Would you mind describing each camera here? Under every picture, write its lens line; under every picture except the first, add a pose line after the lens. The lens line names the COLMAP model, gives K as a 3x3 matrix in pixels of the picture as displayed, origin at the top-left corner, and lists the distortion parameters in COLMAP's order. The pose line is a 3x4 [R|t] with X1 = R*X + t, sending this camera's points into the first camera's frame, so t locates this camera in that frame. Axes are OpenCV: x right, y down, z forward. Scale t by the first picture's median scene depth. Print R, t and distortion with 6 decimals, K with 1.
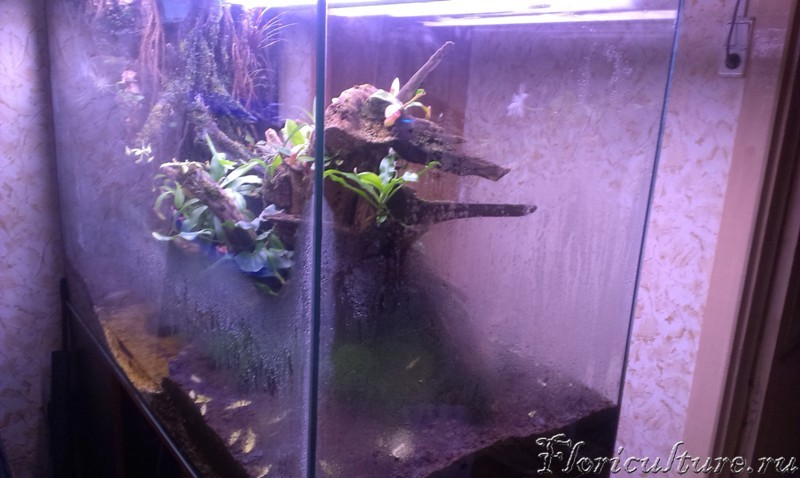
lens RADIAL K [[637.0, 0, 402.1], [0, 637.0, 240.1], [0, 0, 1]] dist [0.056321, -0.112561]
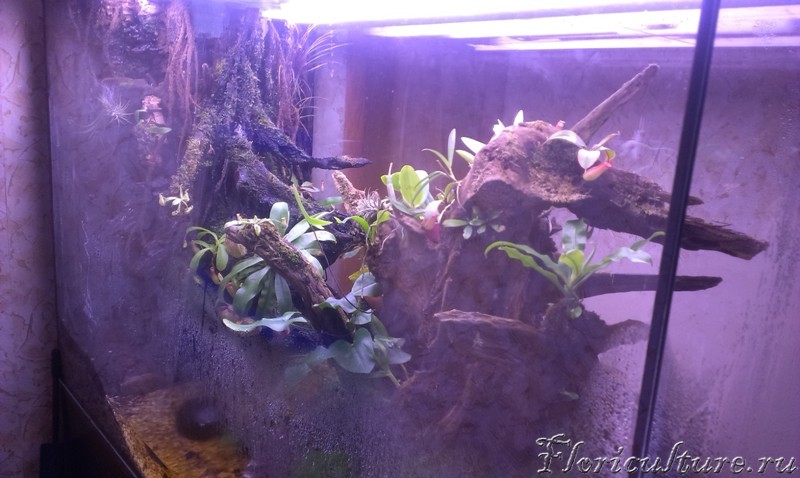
lens RADIAL K [[637.0, 0, 401.2], [0, 637.0, 242.8], [0, 0, 1]] dist [0.056321, -0.112561]
pose [[0.997870, 0.000061, 0.065228, -0.166931], [0.002323, 0.999332, -0.036477, -0.051002], [-0.065187, 0.036551, 0.997203, 0.186349]]
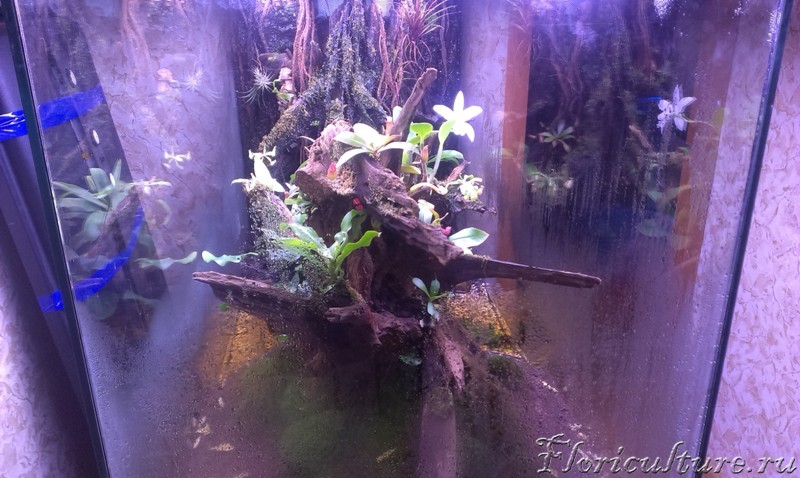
lens RADIAL K [[637.0, 0, 424.8], [0, 637.0, 248.1], [0, 0, 1]] dist [0.056321, -0.112561]
pose [[0.862141, 0.129890, -0.489737, 0.303806], [-0.078393, 0.989138, 0.124340, -0.123706], [0.500568, -0.068806, 0.862959, 0.207136]]
